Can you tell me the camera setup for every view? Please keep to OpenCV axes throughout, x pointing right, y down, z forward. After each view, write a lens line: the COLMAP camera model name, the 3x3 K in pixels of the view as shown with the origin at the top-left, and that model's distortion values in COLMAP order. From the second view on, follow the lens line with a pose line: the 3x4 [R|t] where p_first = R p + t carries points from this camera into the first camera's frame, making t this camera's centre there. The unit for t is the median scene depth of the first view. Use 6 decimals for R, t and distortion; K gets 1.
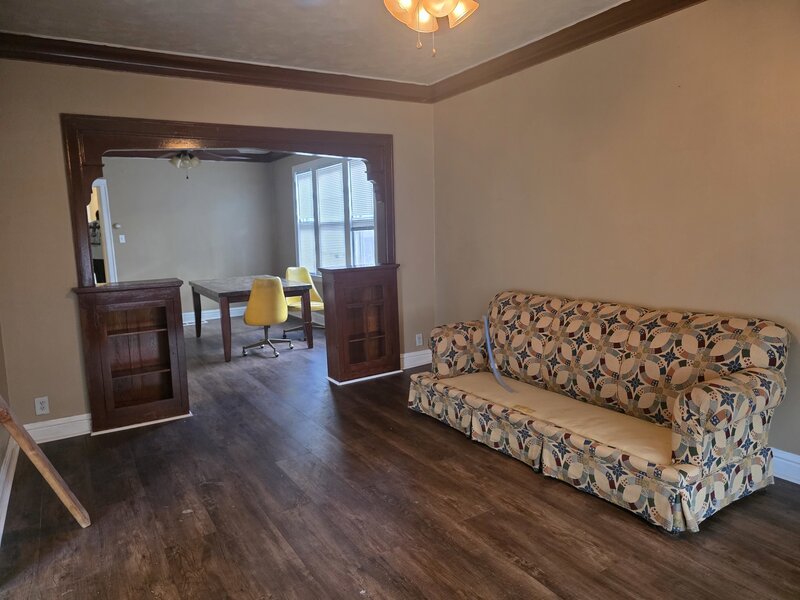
lens RADIAL K [[534.7, 0, 402.6], [0, 534.7, 304.4], [0, 0, 1]] dist [0.007548, 0.001703]
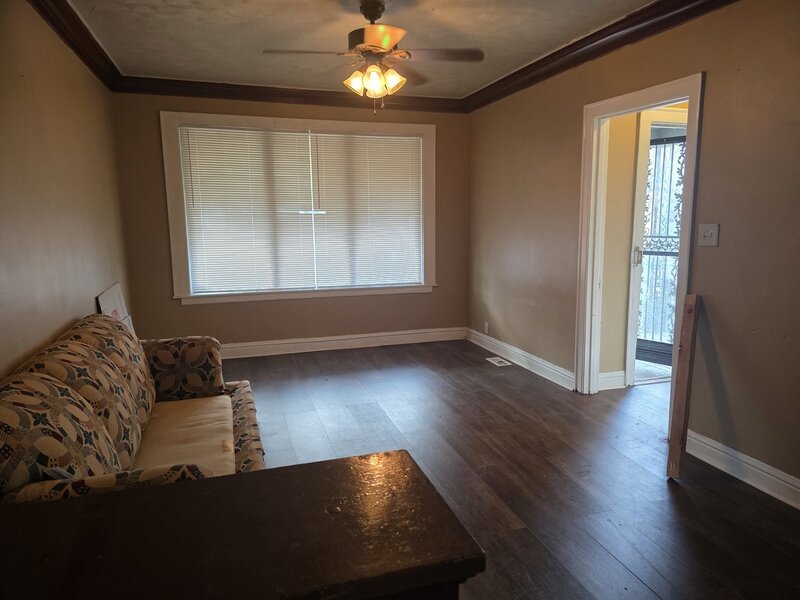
lens RADIAL K [[534.7, 0, 402.6], [0, 534.7, 304.4], [0, 0, 1]] dist [0.007548, 0.001703]
pose [[-0.967845, -0.005978, 0.251475, -0.133518], [0.067189, 0.957252, 0.281342, -0.121864], [-0.242407, 0.289192, -0.926070, 0.854587]]
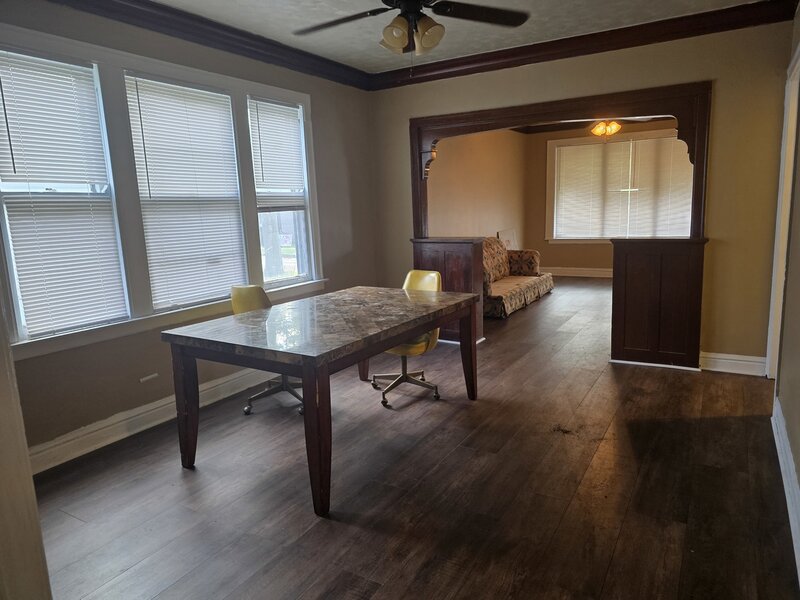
lens RADIAL K [[534.7, 0, 402.6], [0, 534.7, 304.4], [0, 0, 1]] dist [0.007548, 0.001703]
pose [[-0.449905, -0.117141, 0.885361, -0.786693], [0.174630, 0.960685, 0.215846, -0.149622], [-0.875837, 0.251721, -0.411760, 1.217545]]
